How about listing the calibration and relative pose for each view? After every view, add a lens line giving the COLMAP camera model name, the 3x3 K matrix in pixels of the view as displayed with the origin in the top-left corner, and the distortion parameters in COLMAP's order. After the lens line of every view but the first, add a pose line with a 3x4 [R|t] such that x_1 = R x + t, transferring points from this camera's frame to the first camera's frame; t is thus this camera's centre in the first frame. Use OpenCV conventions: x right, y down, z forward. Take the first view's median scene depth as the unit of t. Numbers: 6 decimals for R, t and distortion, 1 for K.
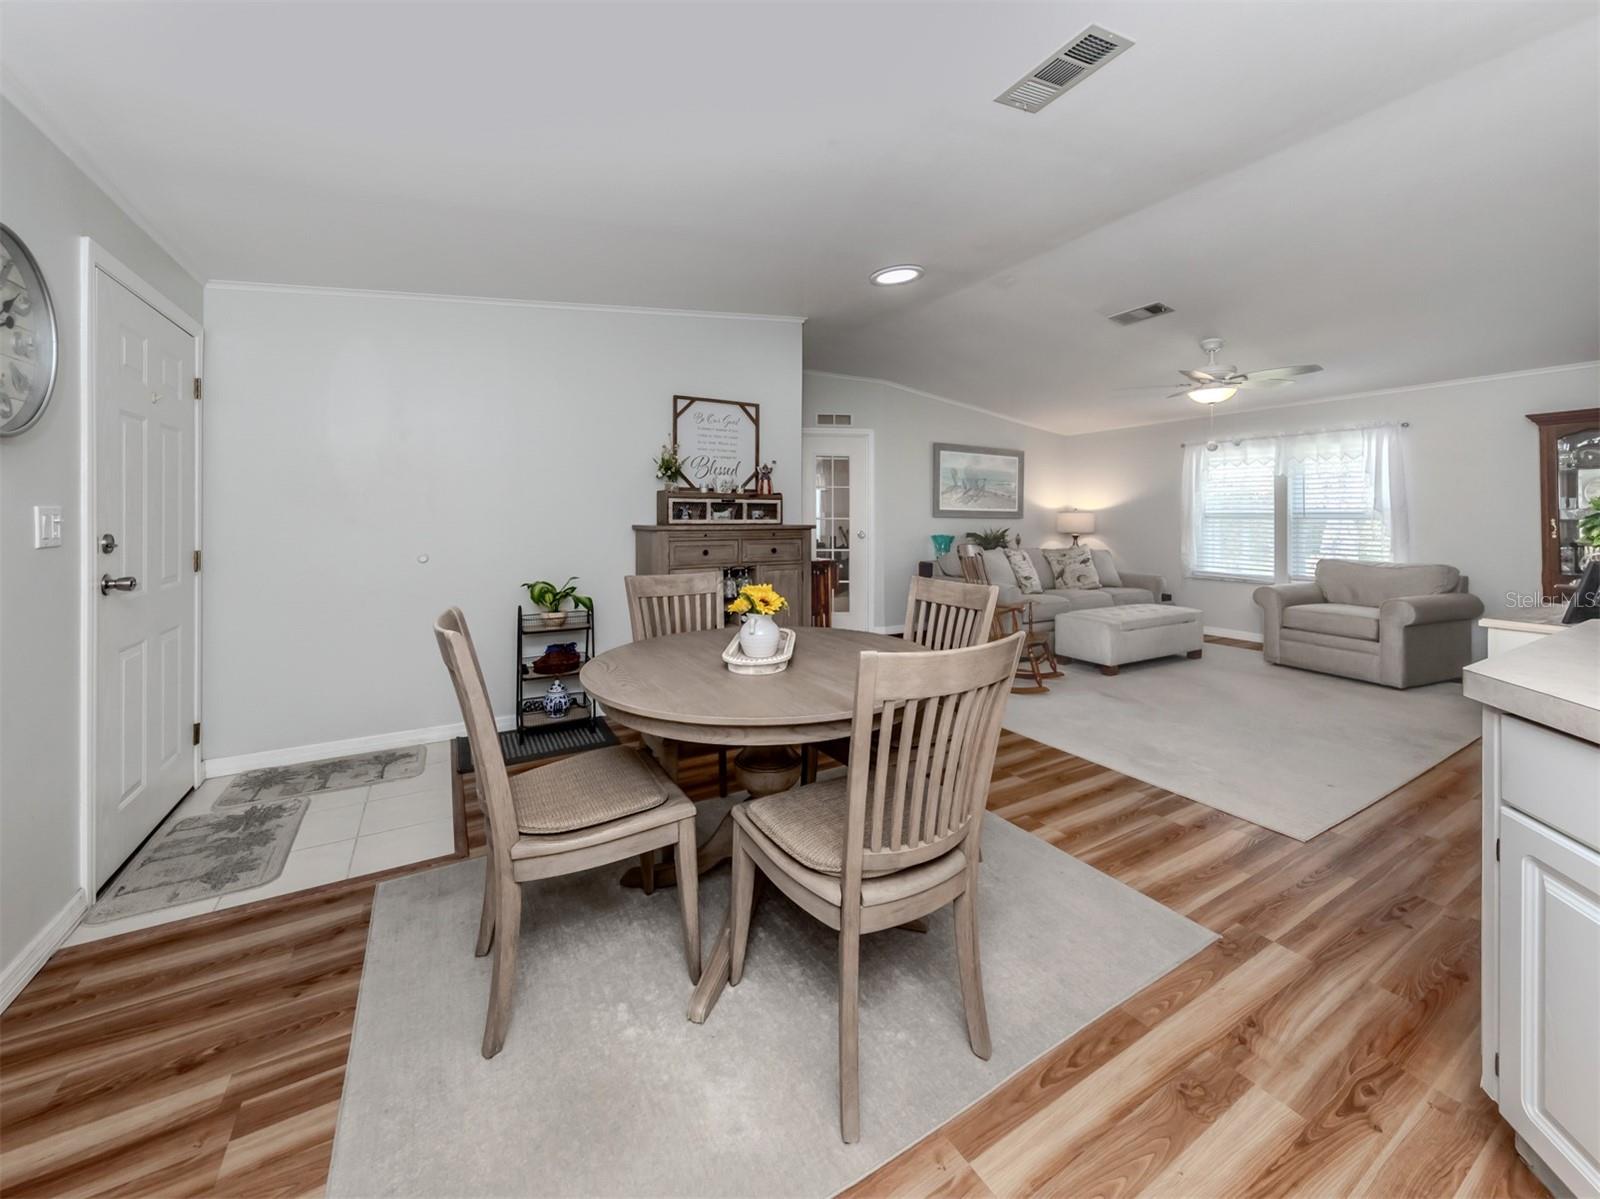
lens RADIAL K [[600.1, 0, 797.5], [0, 600.1, 520.4], [0, 0, 1]] dist [-0.000394, -0.000253]
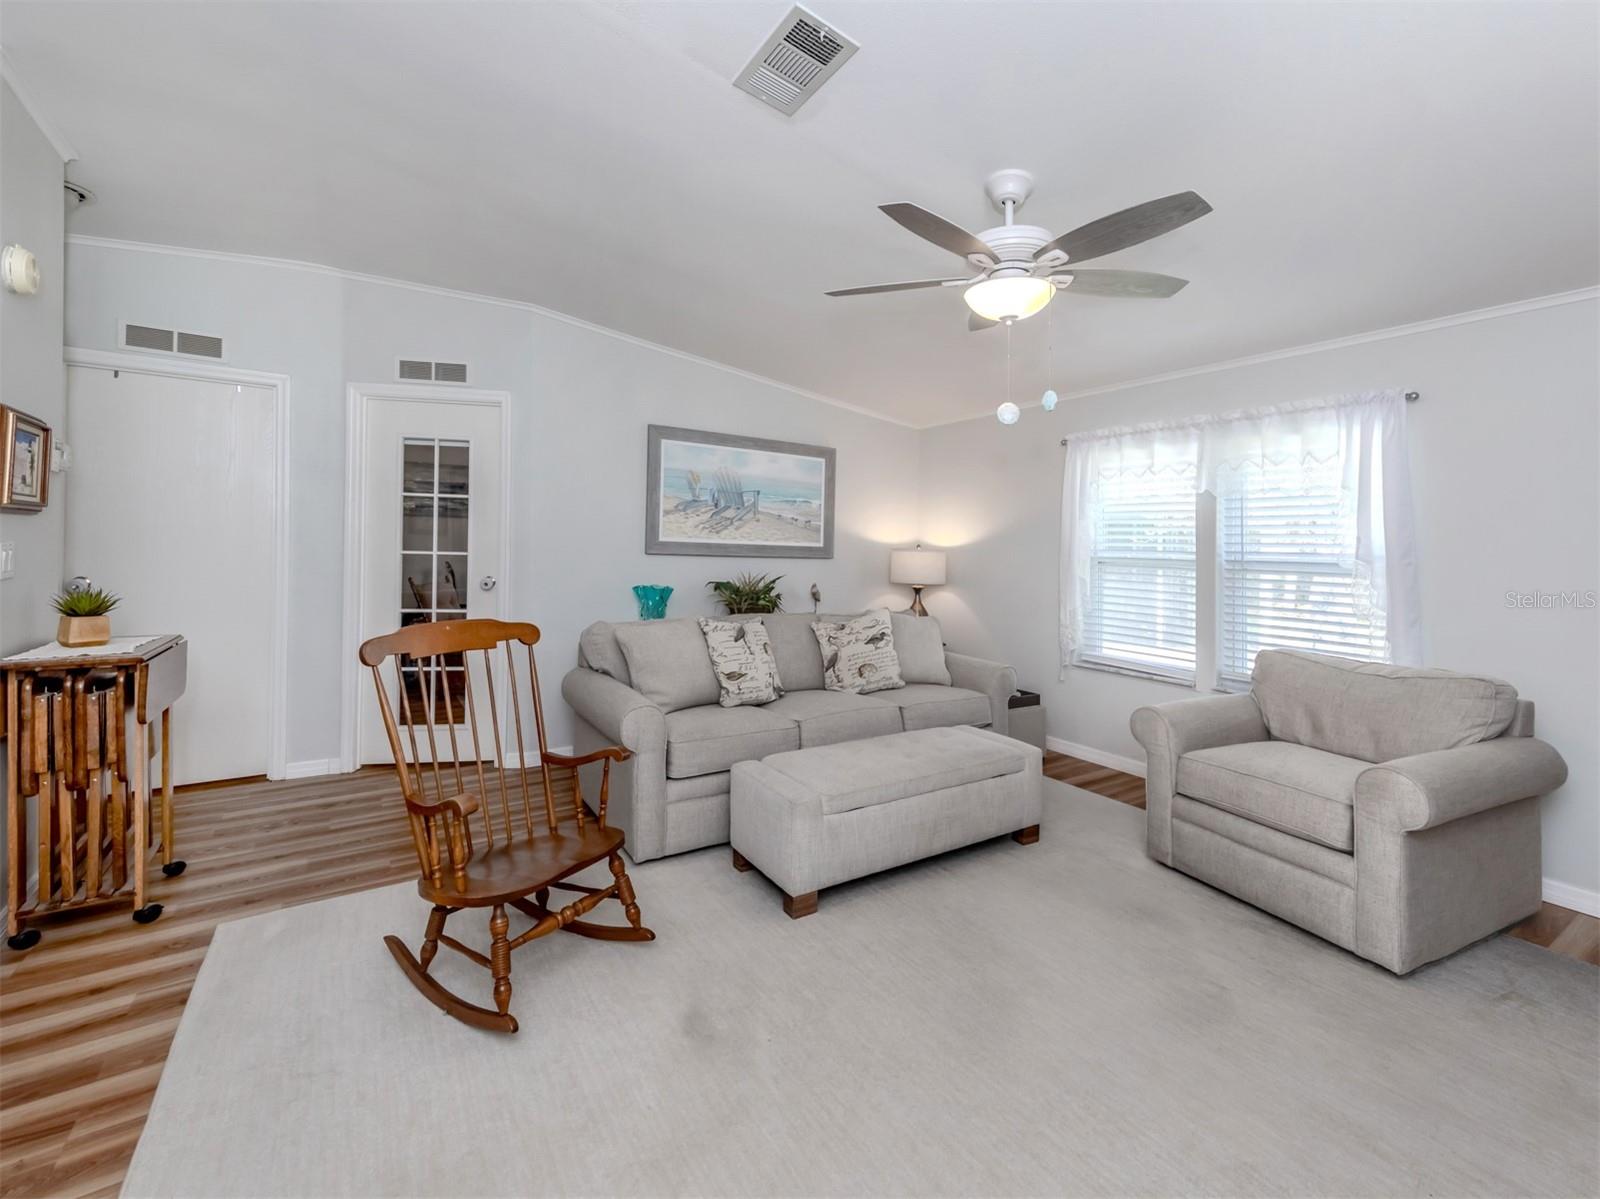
lens RADIAL K [[704.8, 0, 808.8], [0, 704.8, 537.0], [0, 0, 1]] dist [0.013455, 0.000586]
pose [[0.996377, 0.021682, 0.082239, 0.406549], [-0.019948, 0.999562, -0.021853, -0.012789], [-0.082677, 0.020134, 0.996373, 0.393787]]
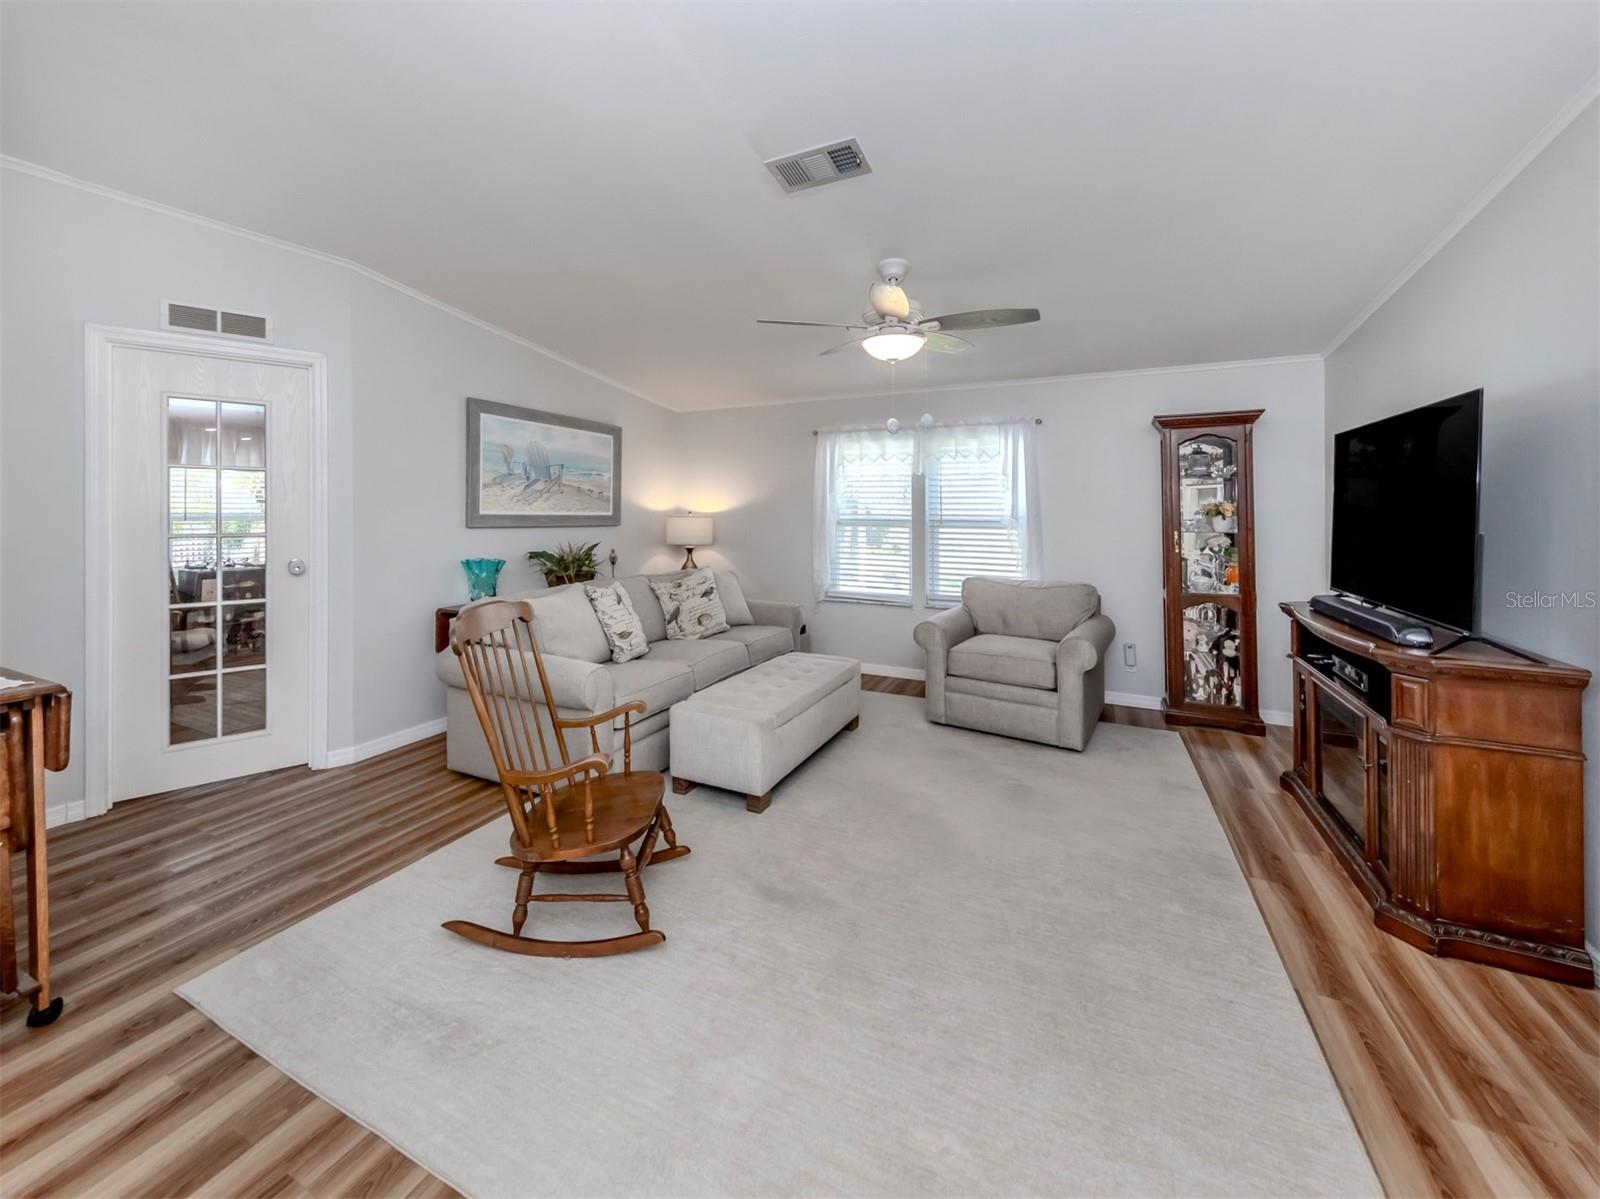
lens RADIAL K [[637.9, 0, 788.6], [0, 637.9, 502.6], [0, 0, 1]] dist [0.008972, -0.000293]
pose [[0.820446, 0.008807, 0.571656, 0.161997], [0.001602, 0.999842, -0.017702, -0.022712], [-0.571722, 0.015439, 0.820302, 0.404952]]
